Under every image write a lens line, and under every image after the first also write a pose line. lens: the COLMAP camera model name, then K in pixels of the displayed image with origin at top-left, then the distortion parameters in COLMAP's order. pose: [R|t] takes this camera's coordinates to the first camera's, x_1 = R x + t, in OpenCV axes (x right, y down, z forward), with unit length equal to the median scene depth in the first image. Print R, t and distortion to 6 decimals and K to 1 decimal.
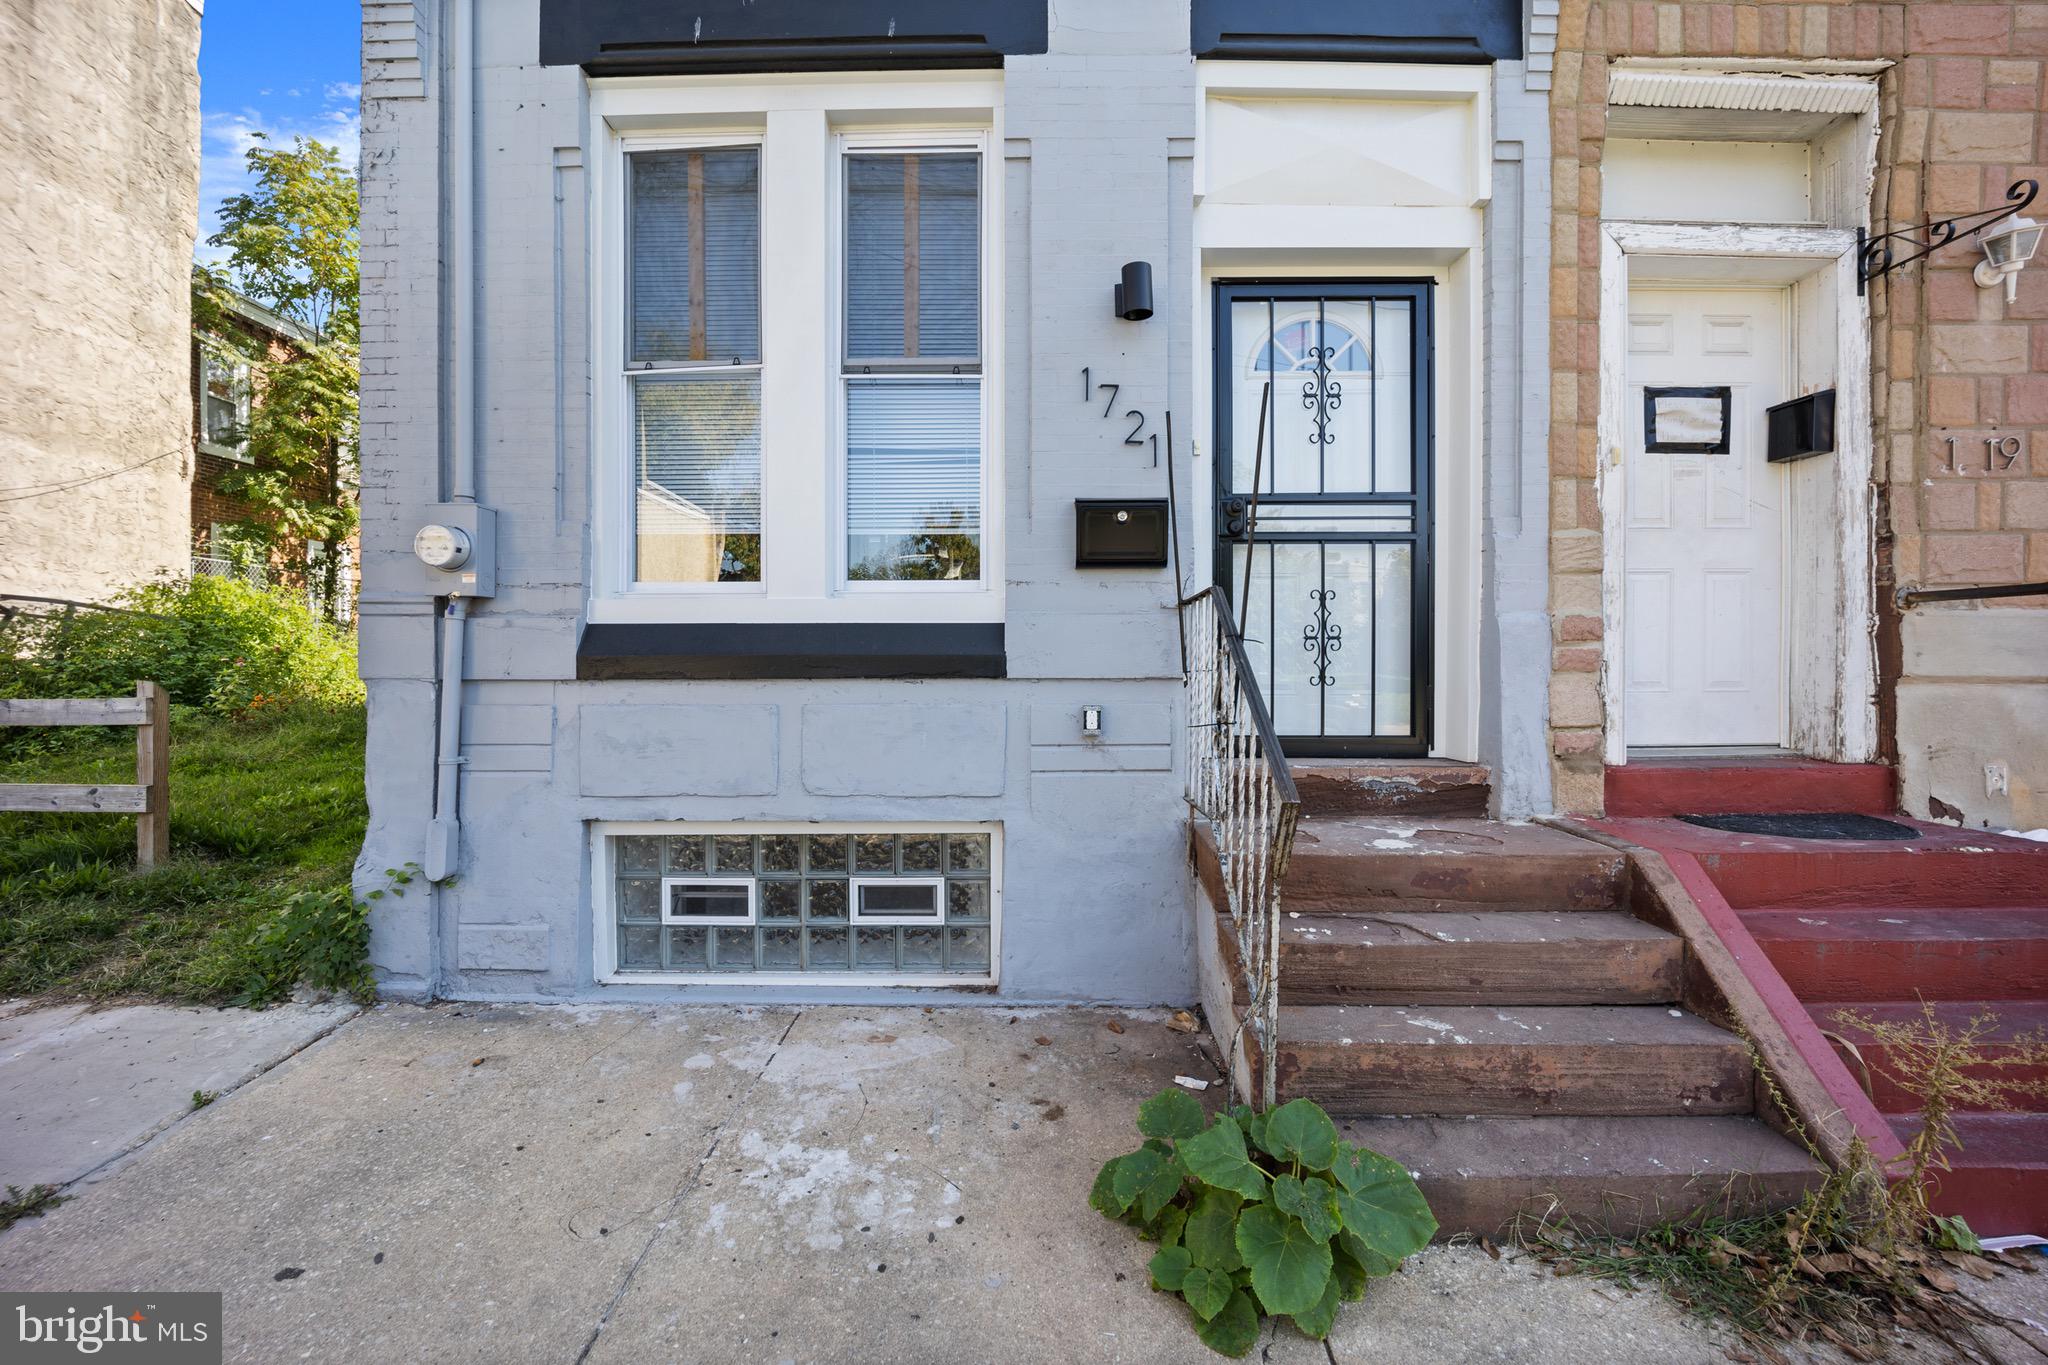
lens RADIAL K [[832.9, 0, 1026.6], [0, 832.9, 682.1], [0, 0, 1]] dist [-0.001633, -0.010103]
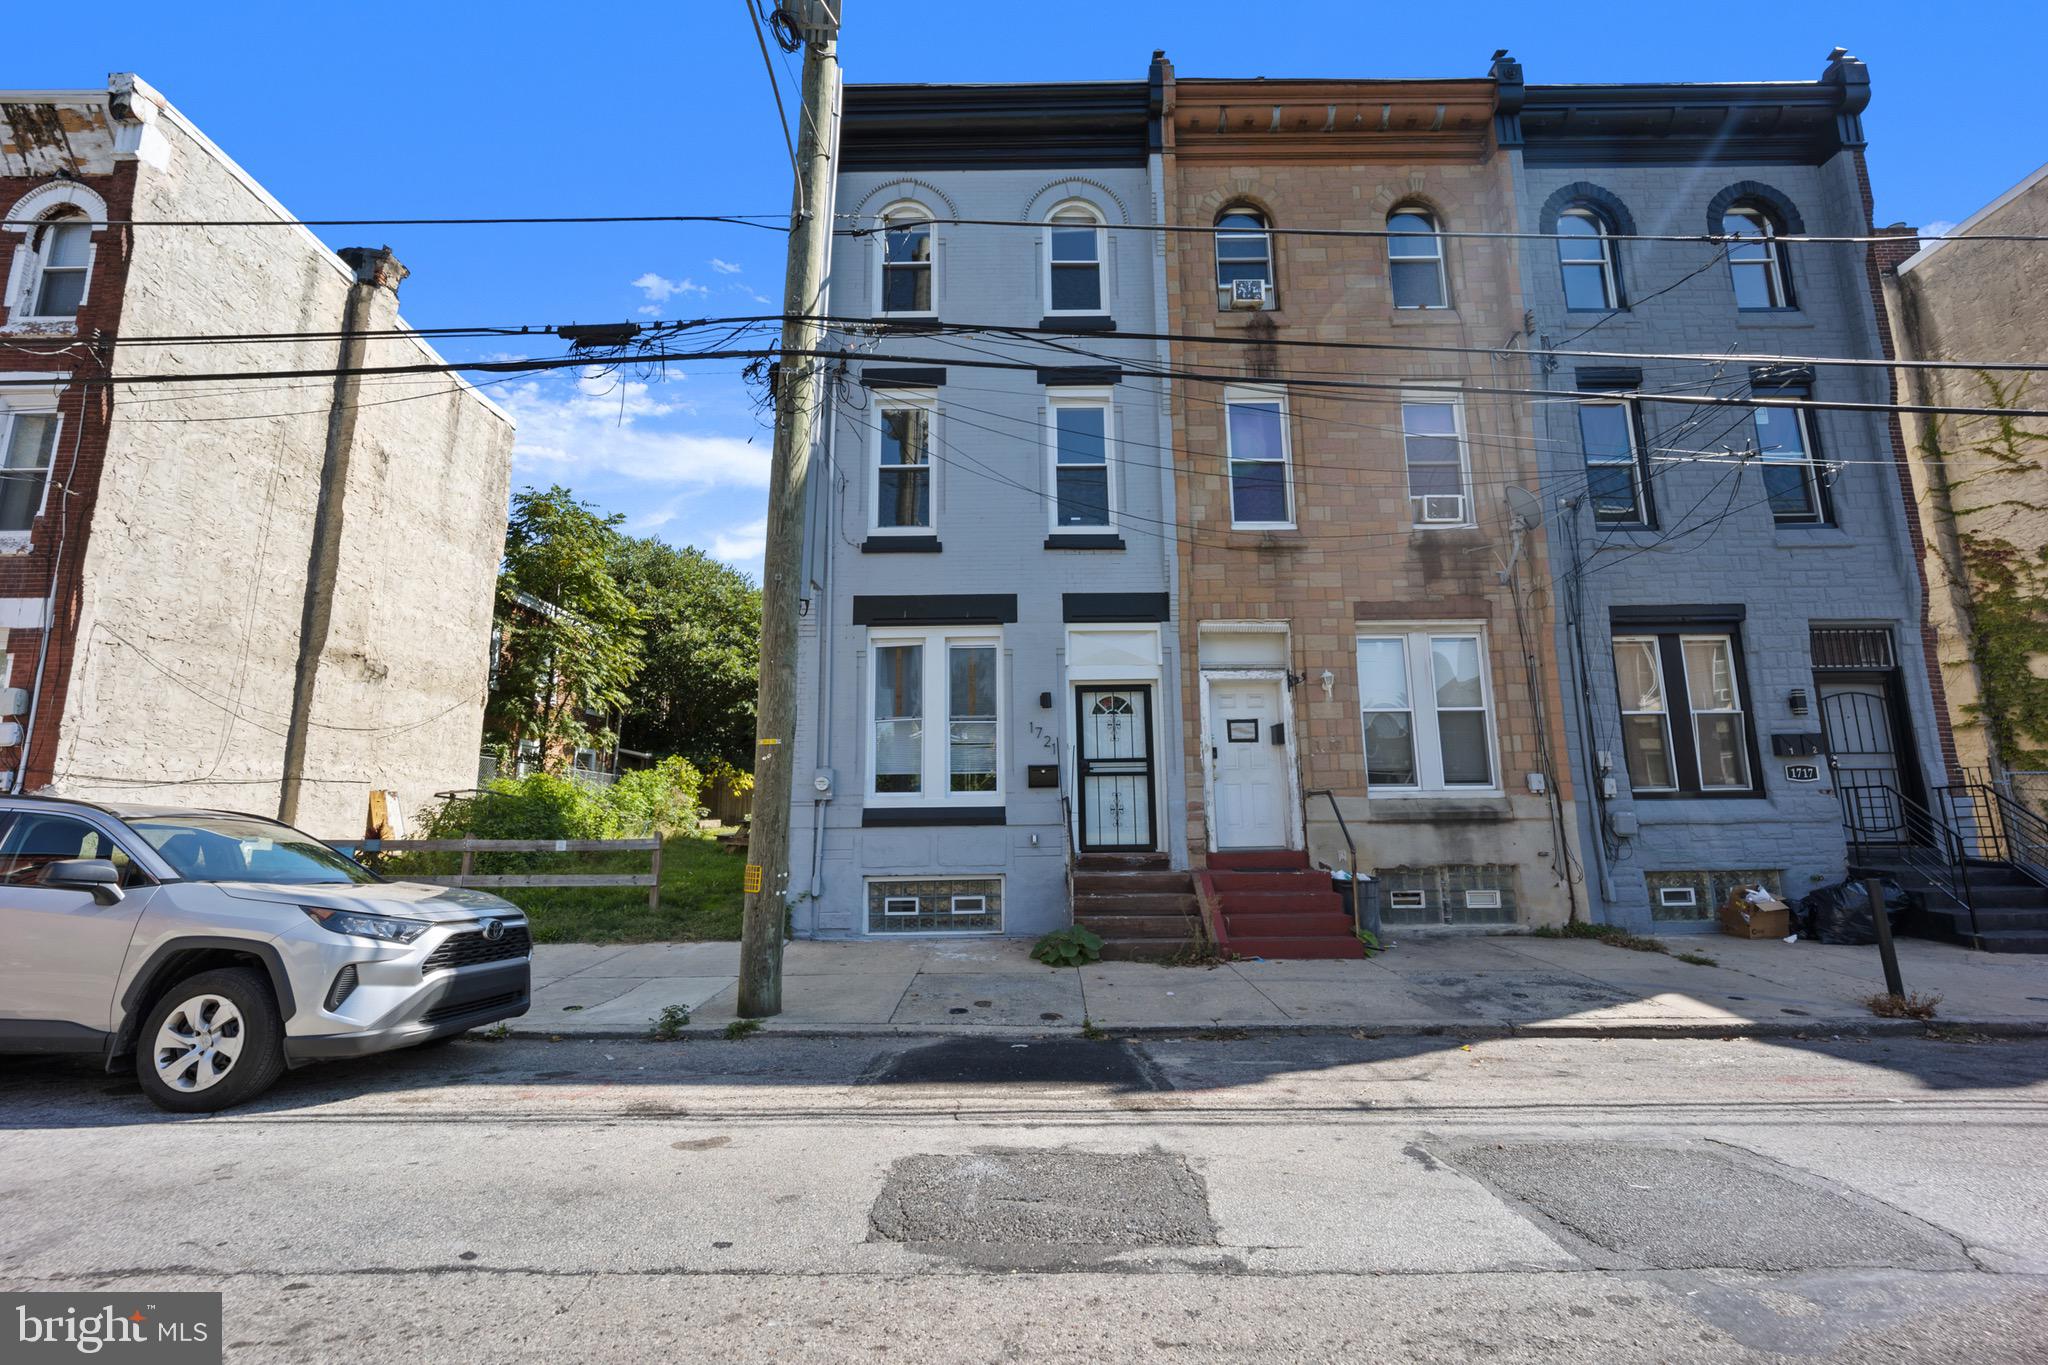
lens RADIAL K [[832.9, 0, 1026.6], [0, 832.9, 682.1], [0, 0, 1]] dist [-0.001633, -0.010103]
pose [[0.999892, -0.010616, 0.010196, 0.024594], [0.012320, 0.982646, -0.185081, 0.043805], [-0.008055, 0.185187, 0.982670, -1.964428]]
